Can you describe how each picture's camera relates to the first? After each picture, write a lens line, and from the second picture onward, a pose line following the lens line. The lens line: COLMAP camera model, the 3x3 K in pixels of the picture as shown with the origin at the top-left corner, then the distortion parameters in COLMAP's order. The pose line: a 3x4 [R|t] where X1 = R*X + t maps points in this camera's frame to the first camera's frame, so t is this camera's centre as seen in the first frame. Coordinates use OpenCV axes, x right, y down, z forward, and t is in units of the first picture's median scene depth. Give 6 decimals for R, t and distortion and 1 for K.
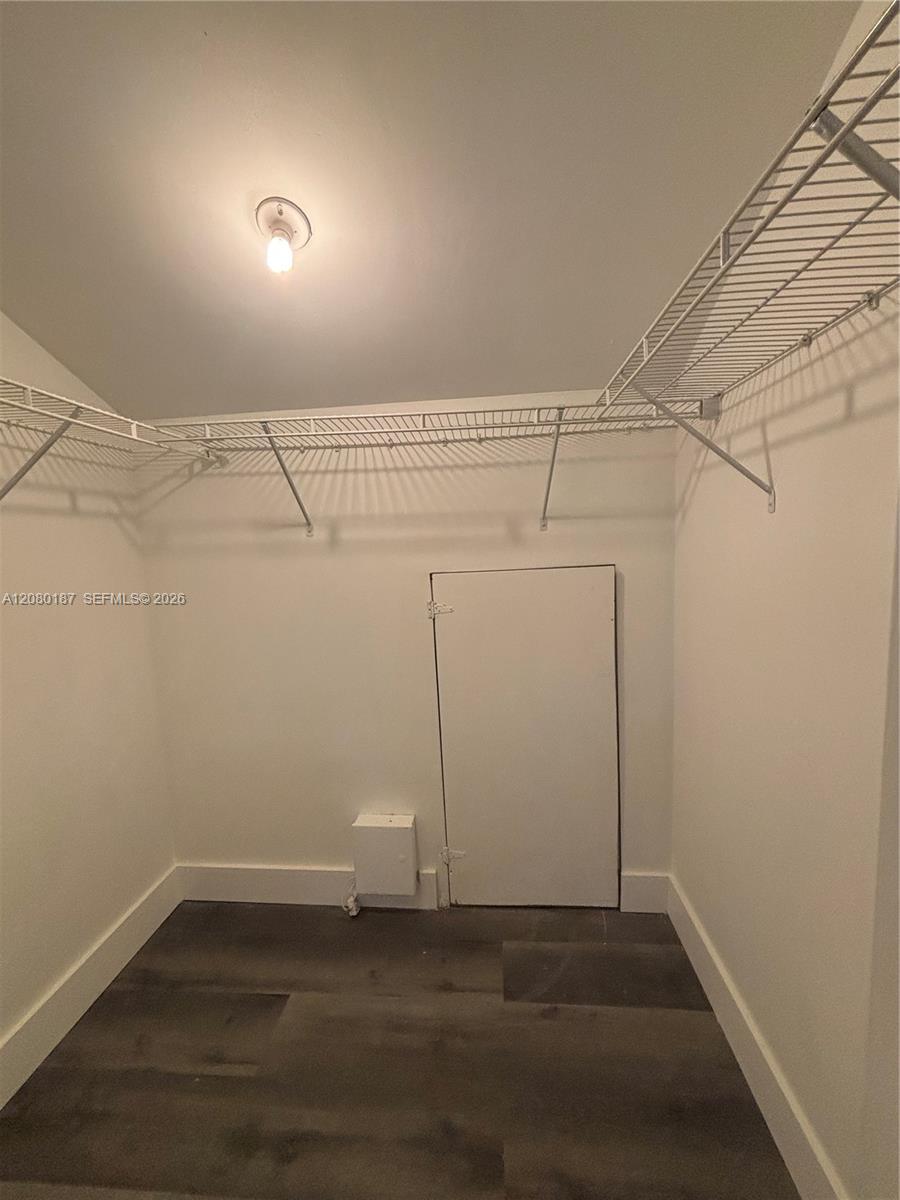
lens RADIAL K [[496.1, 0, 450.0], [0, 496.1, 600.0], [0, 0, 1]] dist [-0.002175, -0.000138]
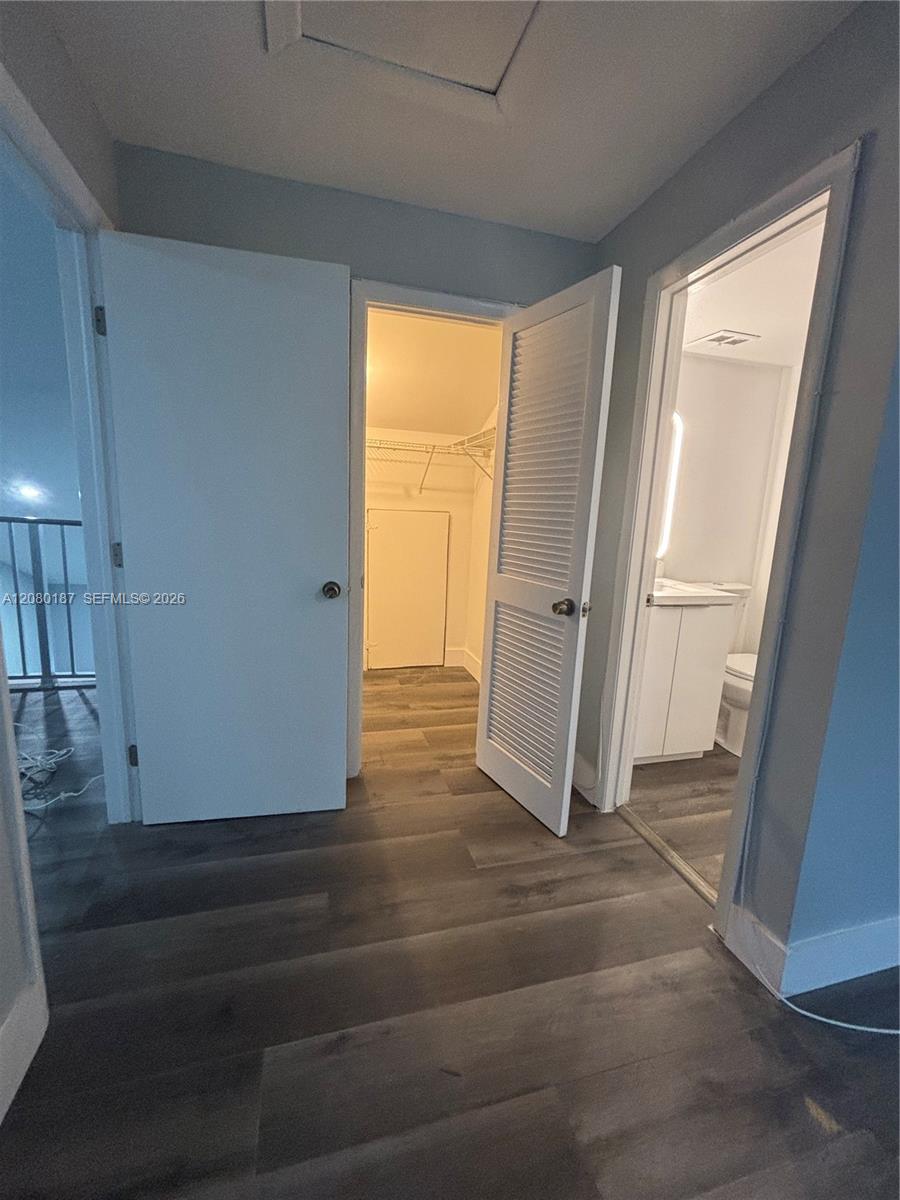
lens RADIAL K [[496.1, 0, 450.0], [0, 496.1, 600.0], [0, 0, 1]] dist [-0.002175, -0.000138]
pose [[0.934368, 0.018850, 0.355811, -0.473889], [-0.044503, 0.996954, 0.064052, 0.188884], [-0.353519, -0.075683, 0.932361, -1.170635]]
